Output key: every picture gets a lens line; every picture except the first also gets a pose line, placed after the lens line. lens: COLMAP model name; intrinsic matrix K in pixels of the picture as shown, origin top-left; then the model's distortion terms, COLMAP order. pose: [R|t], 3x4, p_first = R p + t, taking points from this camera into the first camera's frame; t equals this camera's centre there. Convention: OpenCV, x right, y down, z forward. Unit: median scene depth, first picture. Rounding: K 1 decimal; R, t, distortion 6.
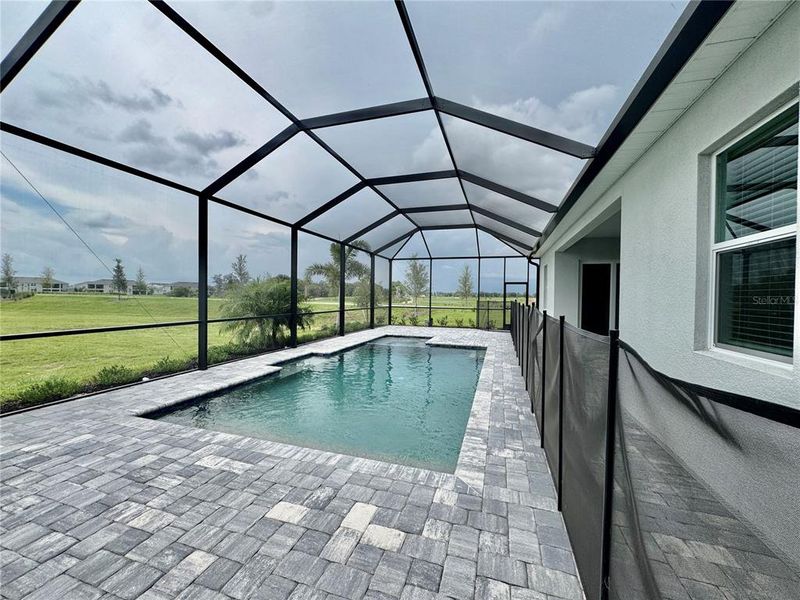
lens RADIAL K [[319.9, 0, 400.3], [0, 319.9, 298.4], [0, 0, 1]] dist [0.001756, -0.000013]
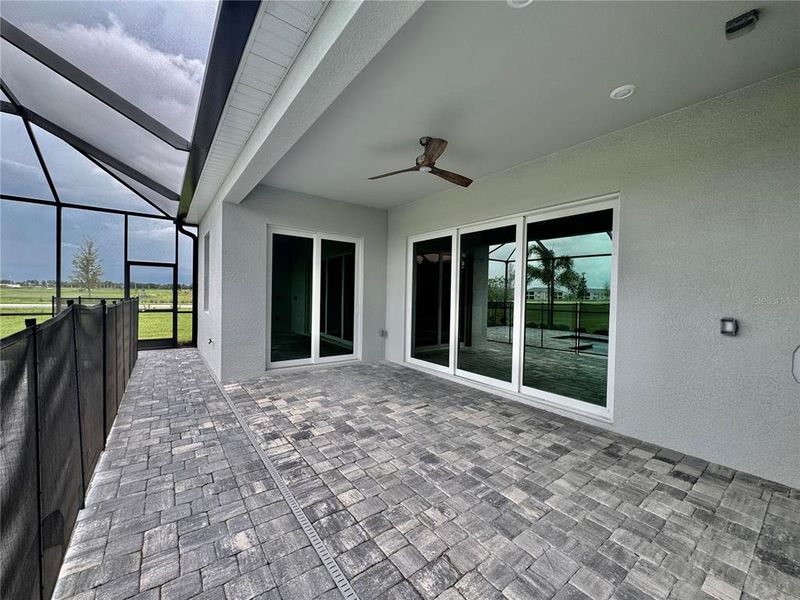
lens RADIAL K [[319.9, 0, 400.5], [0, 319.9, 299.4], [0, 0, 1]] dist [0.001756, -0.000013]
pose [[0.583841, -0.015902, 0.811713, 0.164800], [-0.005572, 0.999706, 0.023593, -0.002724], [-0.811849, -0.018297, 0.583580, 0.332496]]
